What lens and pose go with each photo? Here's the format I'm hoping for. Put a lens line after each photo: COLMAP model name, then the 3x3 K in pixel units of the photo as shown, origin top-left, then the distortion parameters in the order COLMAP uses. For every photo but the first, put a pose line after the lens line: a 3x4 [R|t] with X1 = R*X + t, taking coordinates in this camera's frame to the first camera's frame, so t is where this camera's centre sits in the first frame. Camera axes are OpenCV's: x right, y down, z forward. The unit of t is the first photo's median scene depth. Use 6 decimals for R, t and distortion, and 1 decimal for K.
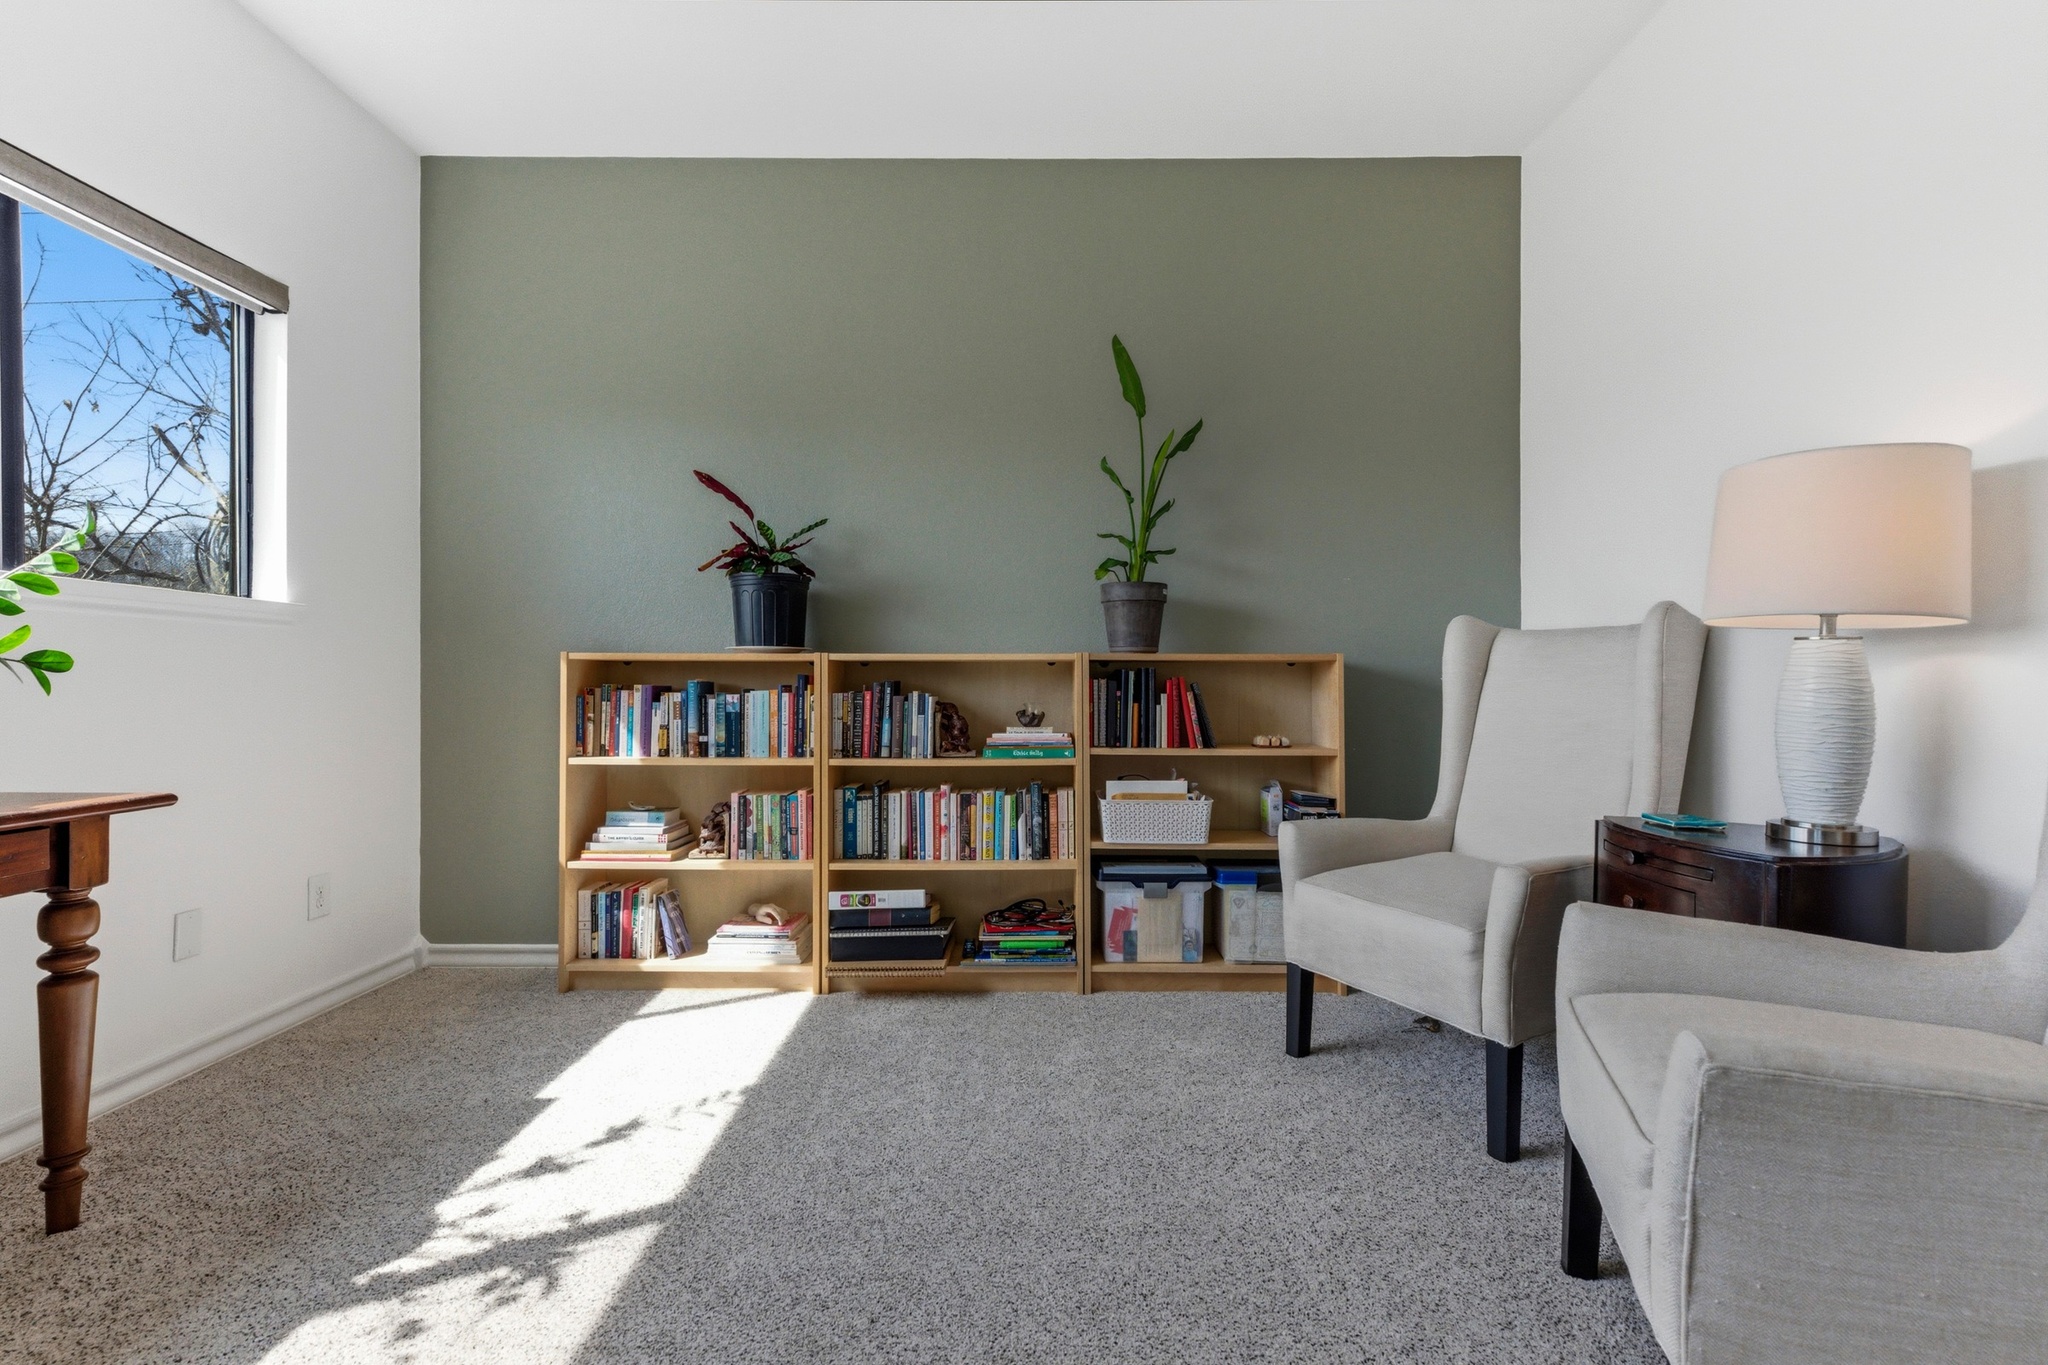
lens RADIAL K [[926.1, 0, 1024.1], [0, 926.1, 683.5], [0, 0, 1]] dist [0.011751, 0.000070]
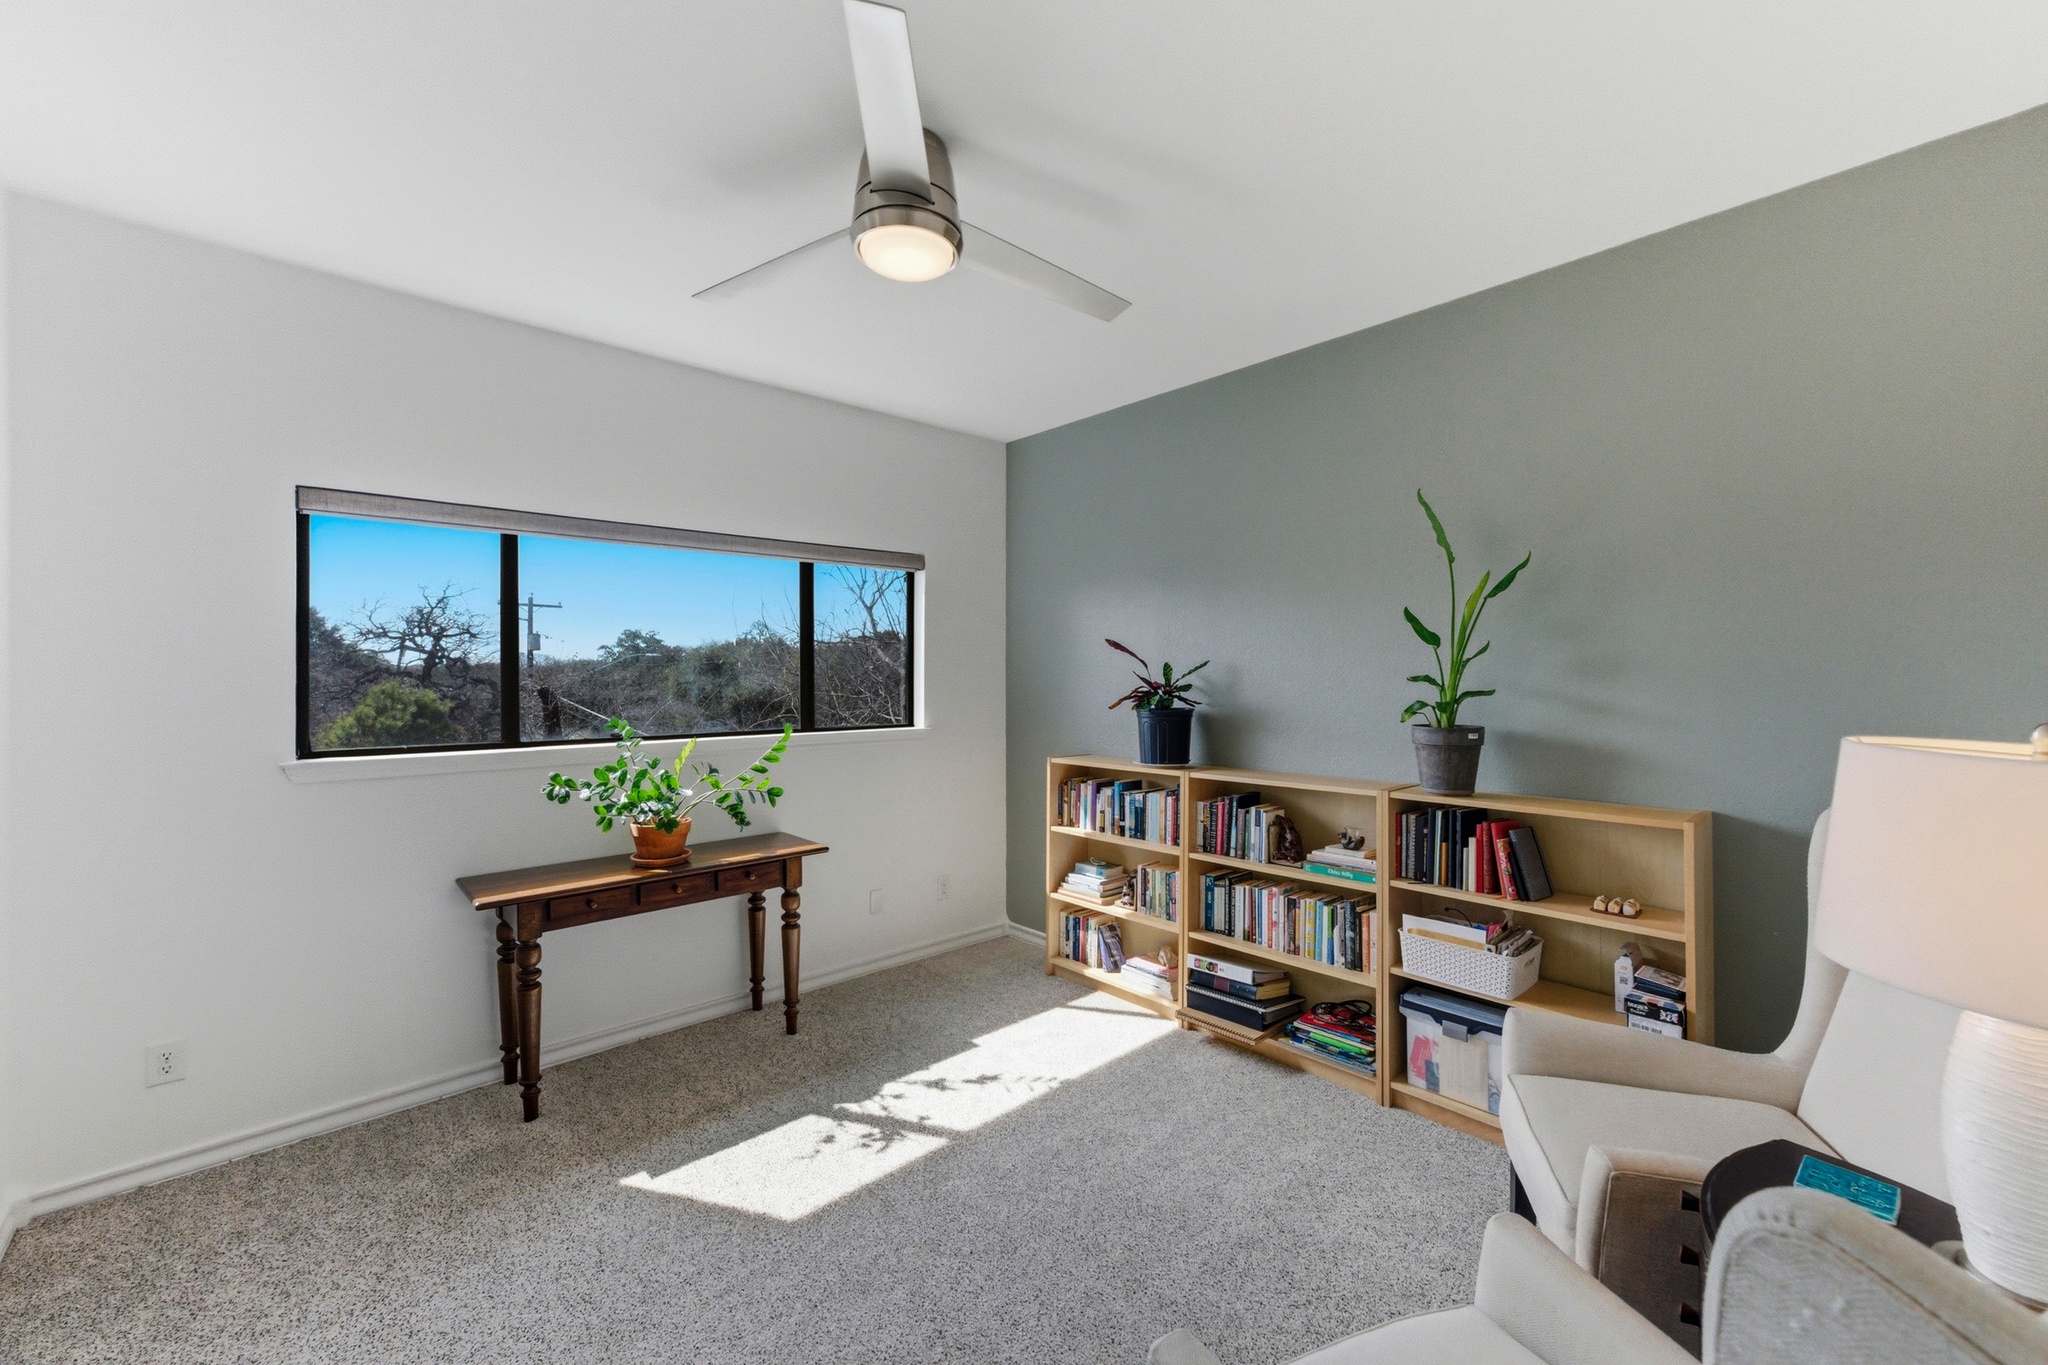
lens RADIAL K [[804.1, 0, 1028.1], [0, 804.1, 686.3], [0, 0, 1]] dist [-0.004303, 0.004915]
pose [[0.673736, 0.002422, -0.738968, 0.474287], [0.004948, 0.999957, 0.007789, -0.163525], [0.738955, -0.008904, 0.673695, 0.062161]]
